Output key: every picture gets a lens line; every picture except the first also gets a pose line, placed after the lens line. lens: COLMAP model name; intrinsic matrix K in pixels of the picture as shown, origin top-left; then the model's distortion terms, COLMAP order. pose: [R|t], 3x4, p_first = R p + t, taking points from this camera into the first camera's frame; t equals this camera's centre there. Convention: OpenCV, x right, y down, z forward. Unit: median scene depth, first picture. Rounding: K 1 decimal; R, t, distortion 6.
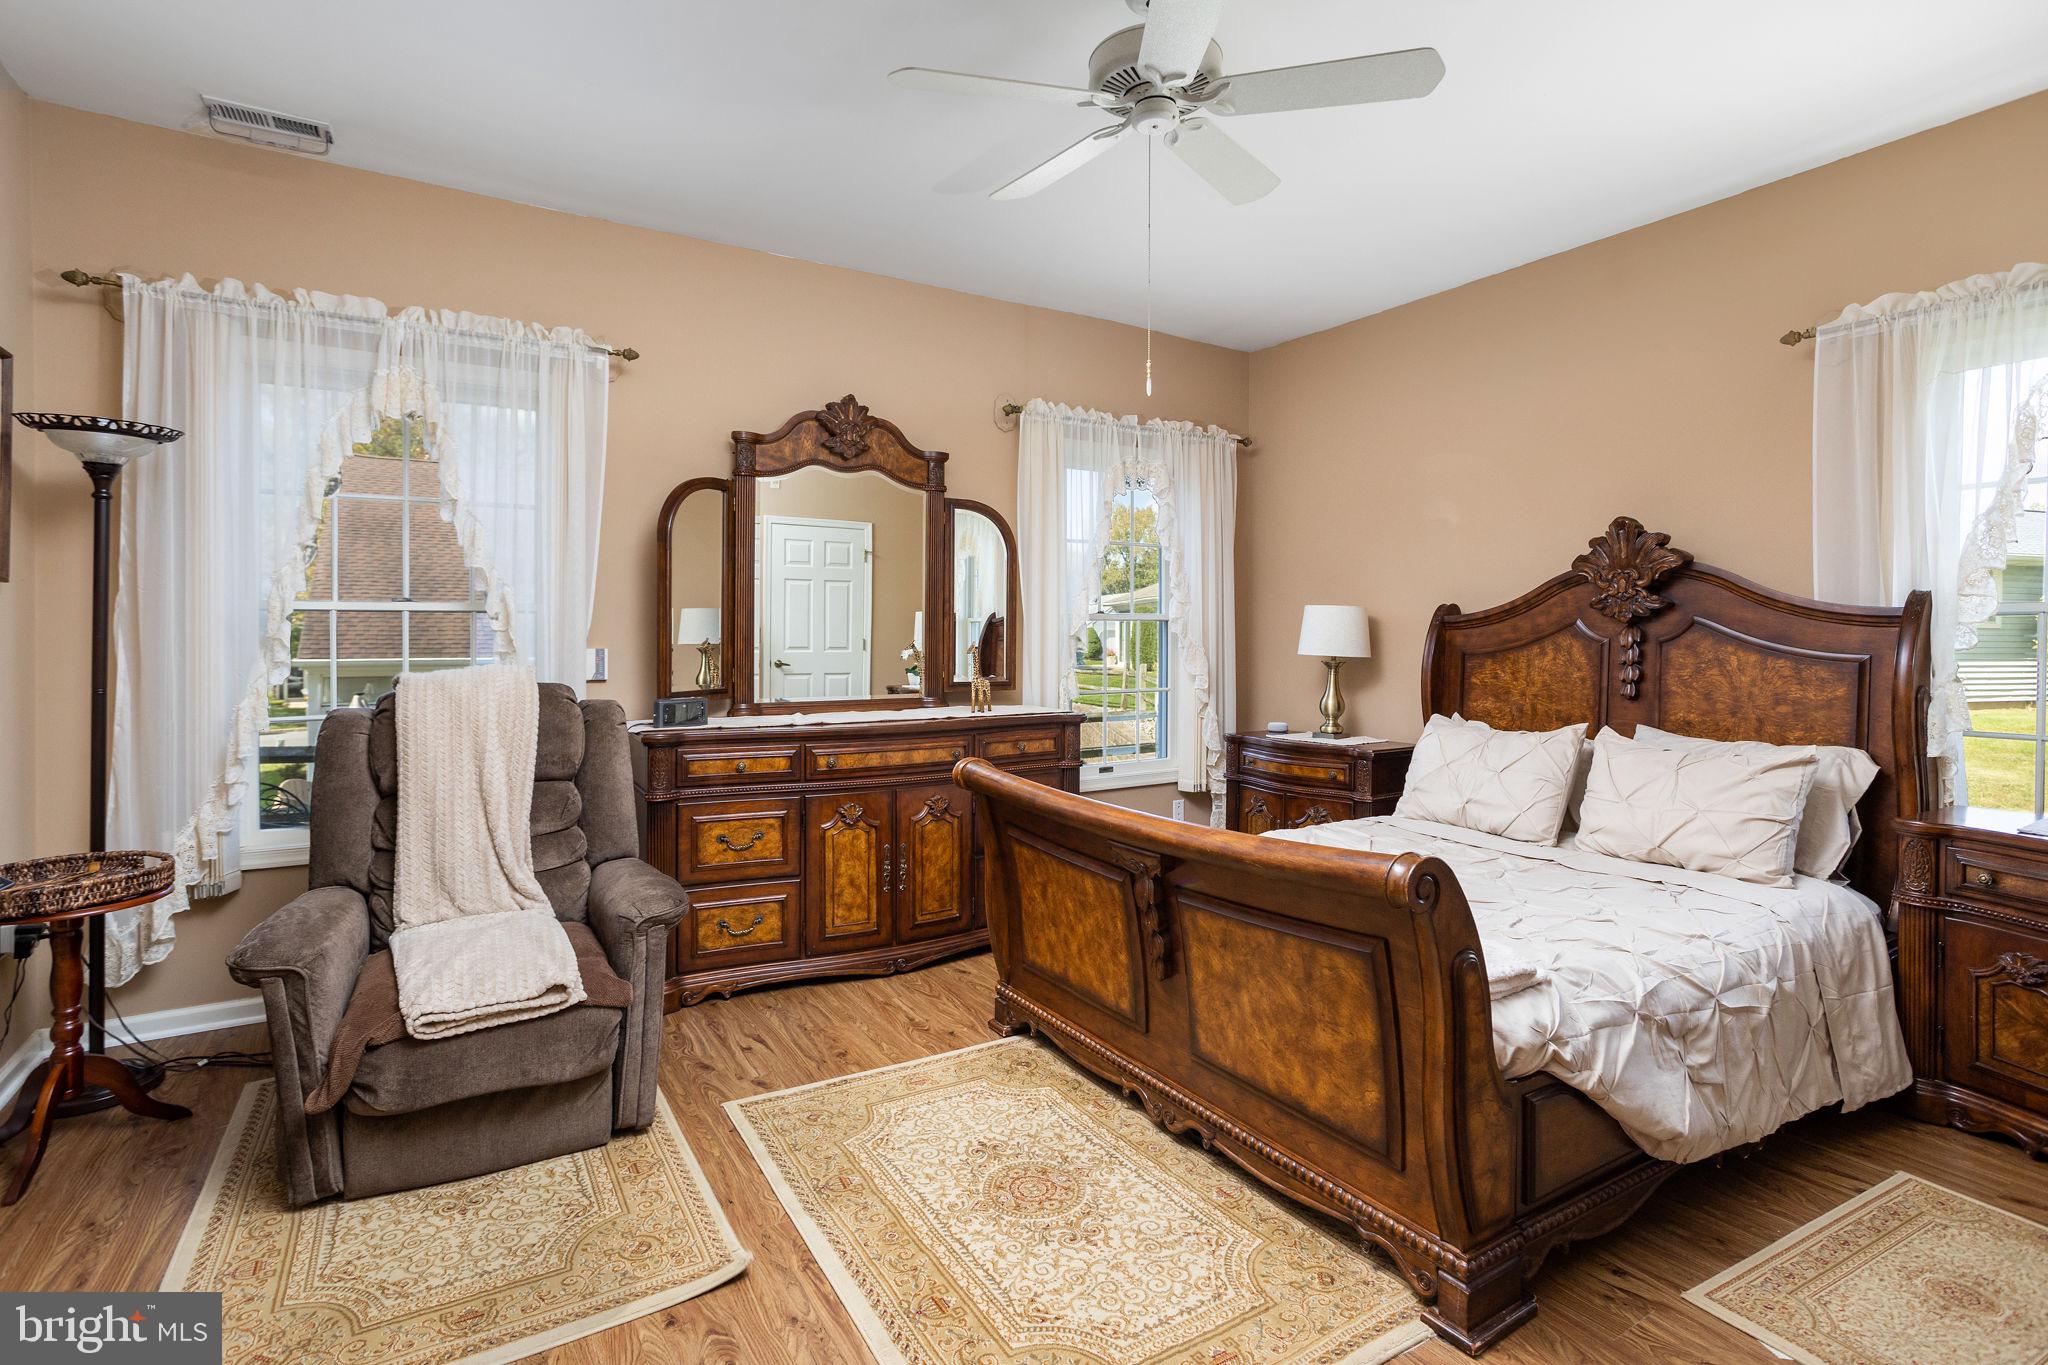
lens RADIAL K [[1000.6, 0, 1023.5], [0, 1000.6, 650.3], [0, 0, 1]] dist [-0.051953, 0.034467]
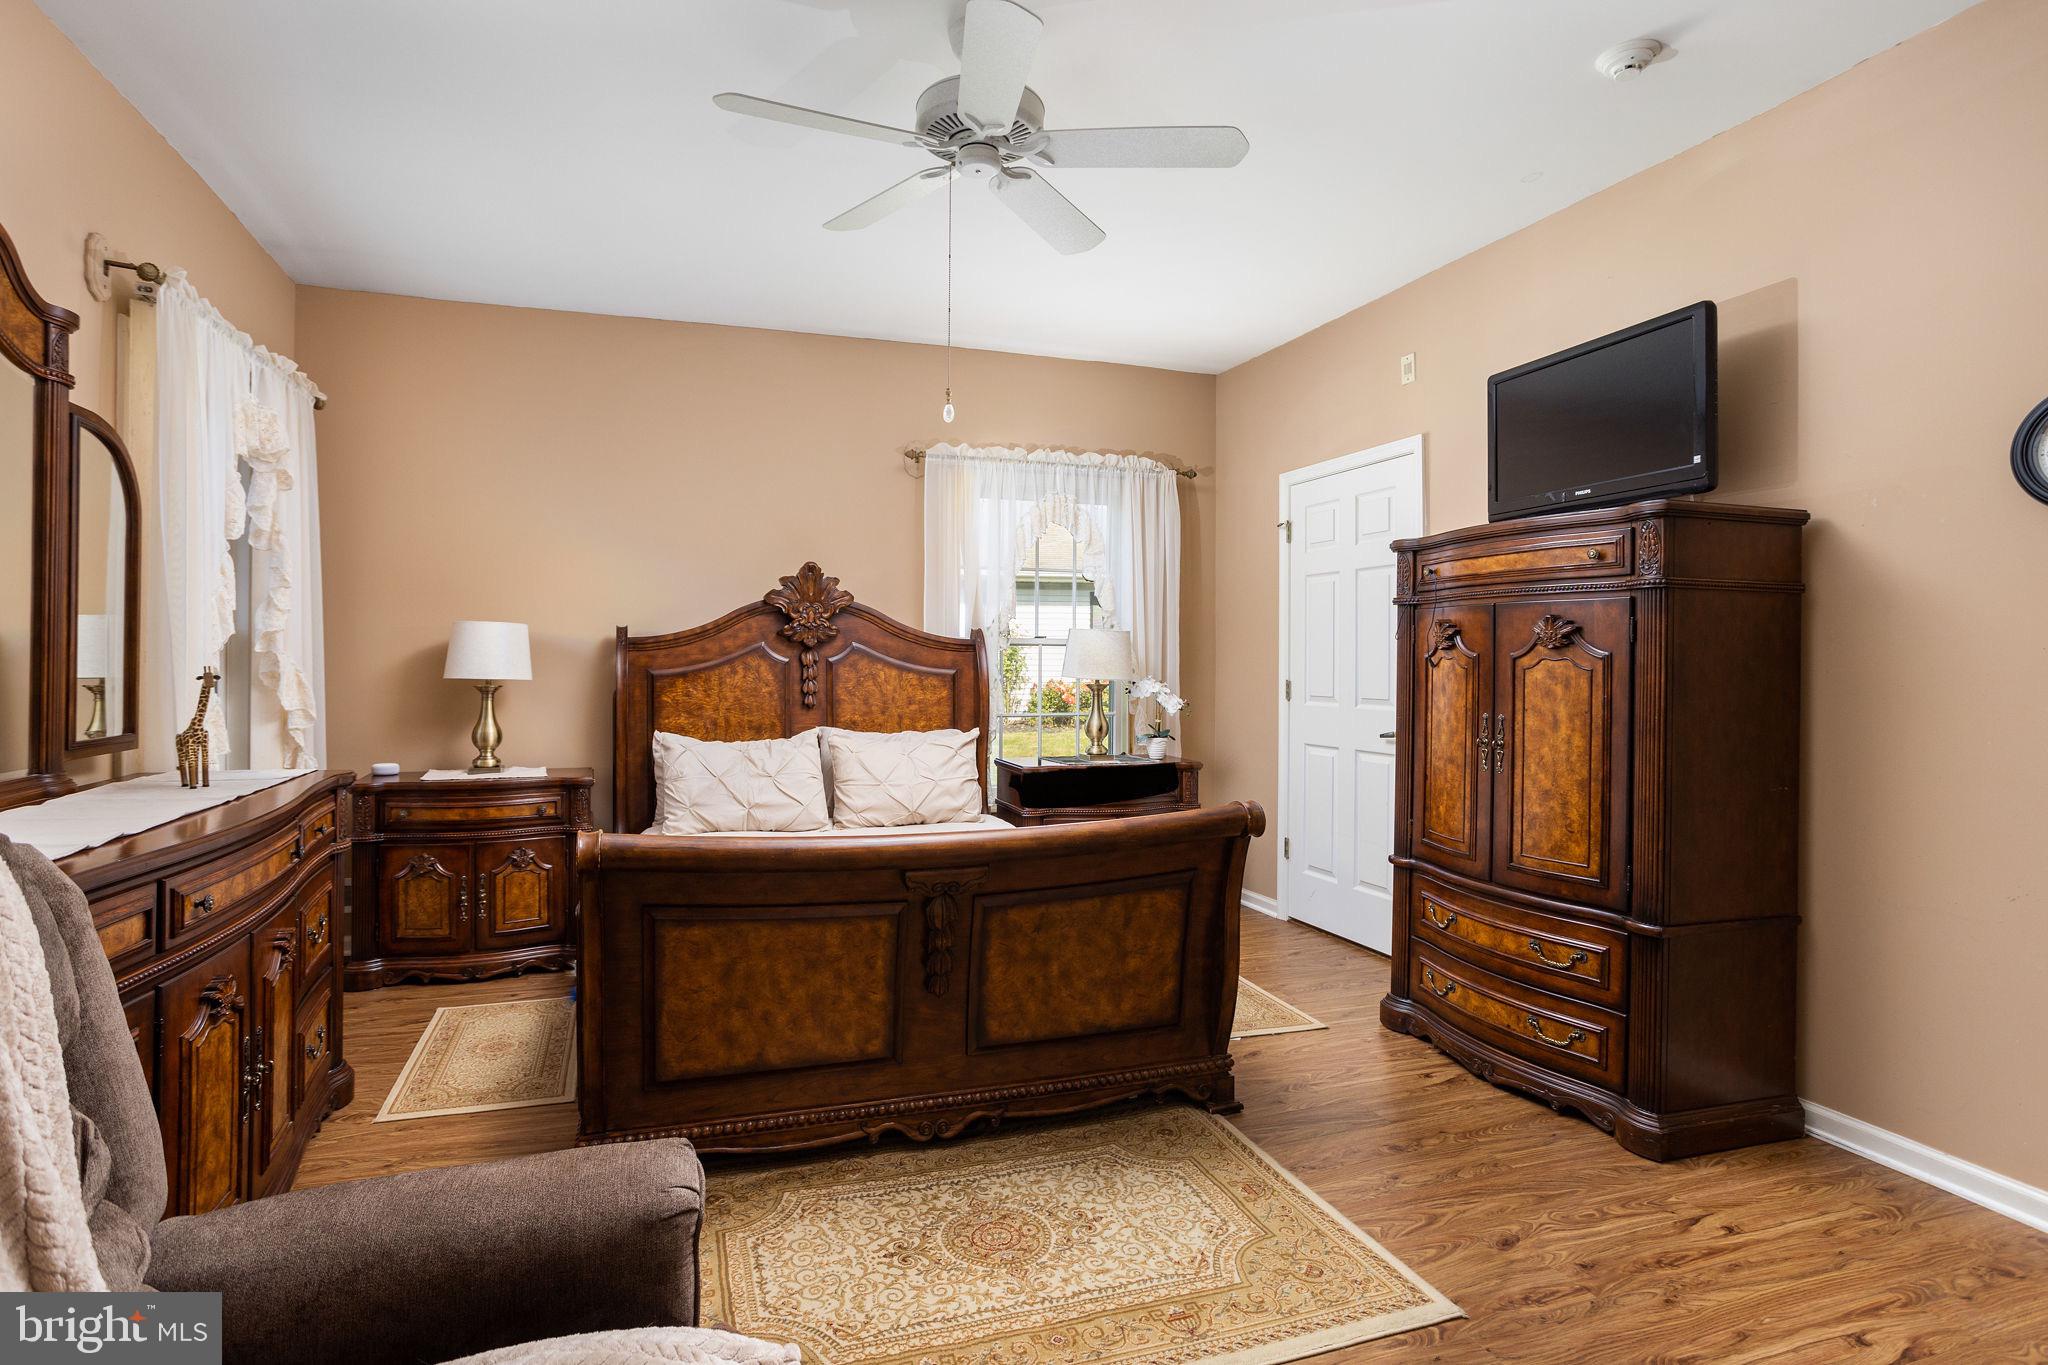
lens RADIAL K [[983.5, 0, 996.6], [0, 983.5, 656.9], [0, 0, 1]] dist [-0.052460, 0.033166]
pose [[0.246676, -0.000001, 0.969098, -0.567396], [0.012455, 0.999917, -0.003170, -0.008212], [-0.969018, 0.012852, 0.246656, 0.479909]]
